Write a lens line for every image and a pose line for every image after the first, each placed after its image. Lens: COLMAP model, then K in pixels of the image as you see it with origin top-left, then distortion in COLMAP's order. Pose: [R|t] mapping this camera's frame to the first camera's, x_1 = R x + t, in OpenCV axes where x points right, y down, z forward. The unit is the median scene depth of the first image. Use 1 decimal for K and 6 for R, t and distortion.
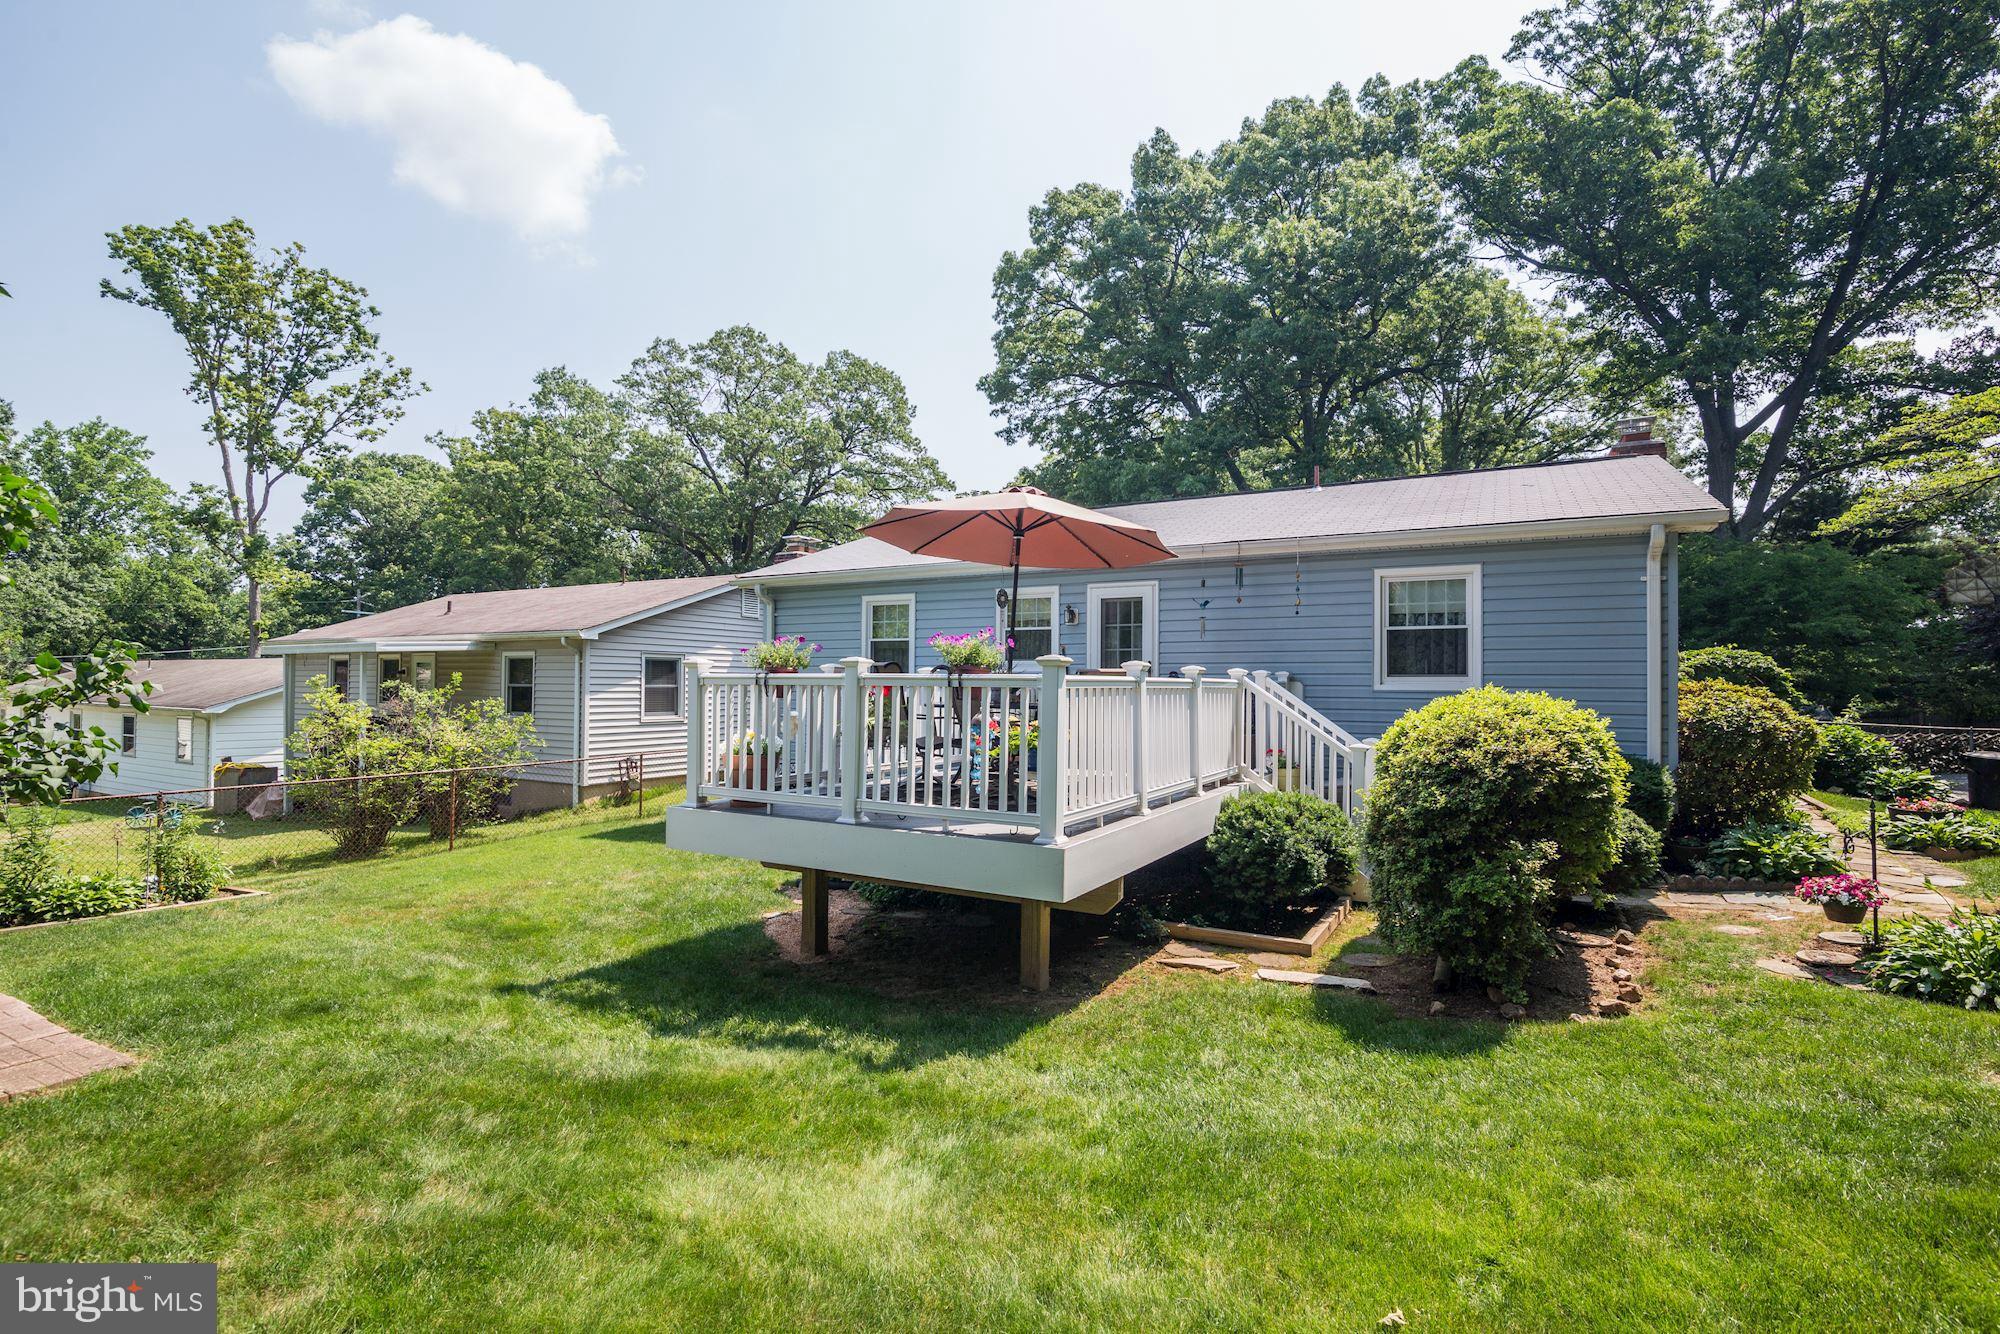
lens RADIAL K [[920.8, 0, 993.5], [0, 920.8, 671.6], [0, 0, 1]] dist [-0.015414, 0.000859]
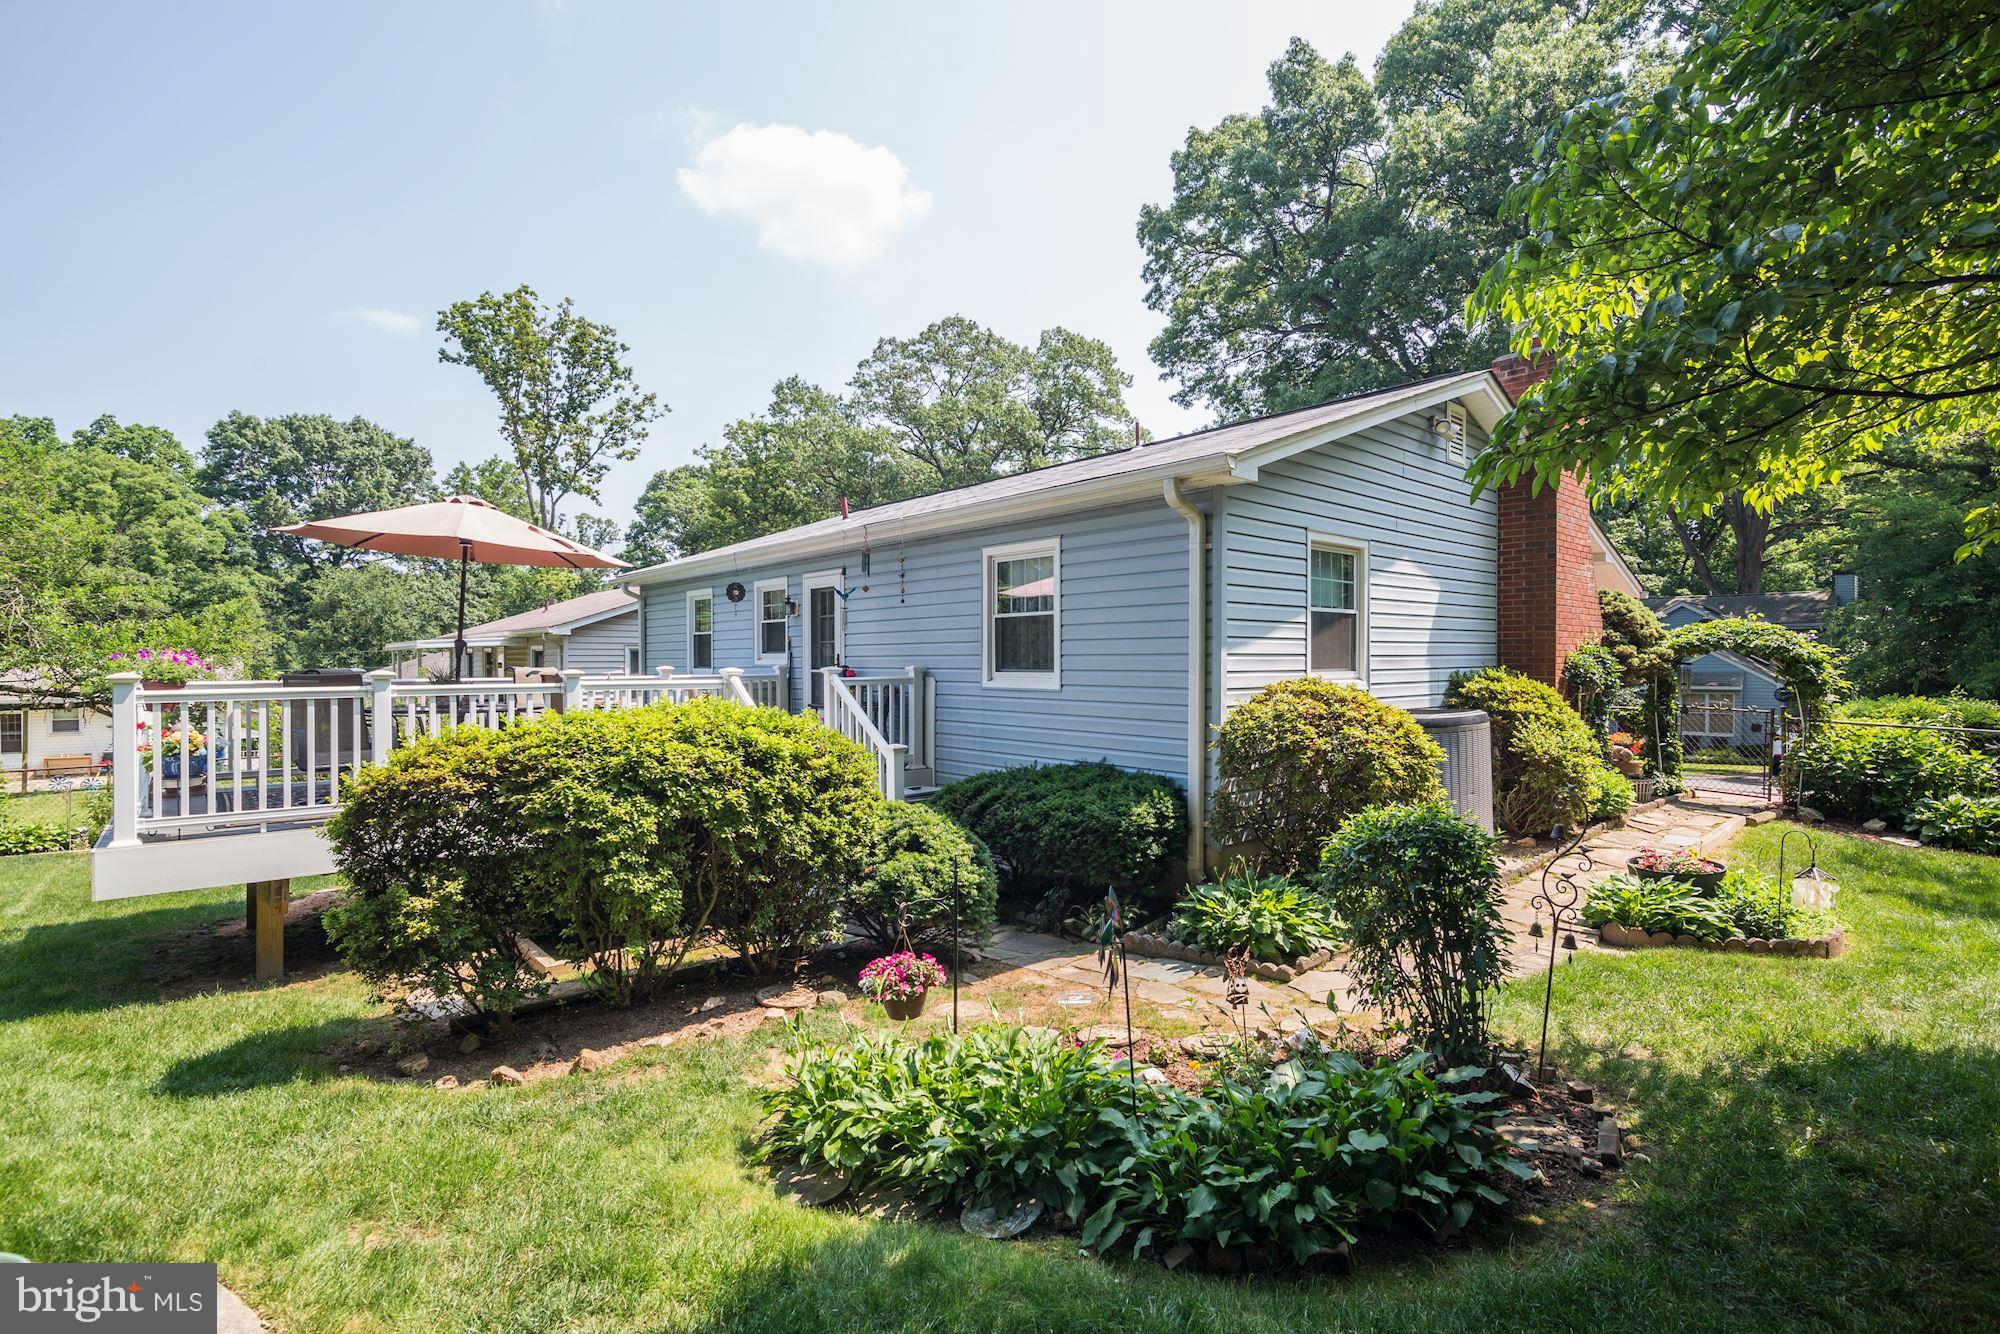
lens RADIAL K [[920.8, 0, 1002.8], [0, 920.8, 671.3], [0, 0, 1]] dist [-0.015414, 0.000859]
pose [[0.944381, -0.006231, -0.328793, 0.160196], [0.015460, 0.999556, 0.025464, -0.003851], [0.328488, -0.029131, 0.944059, 0.040283]]
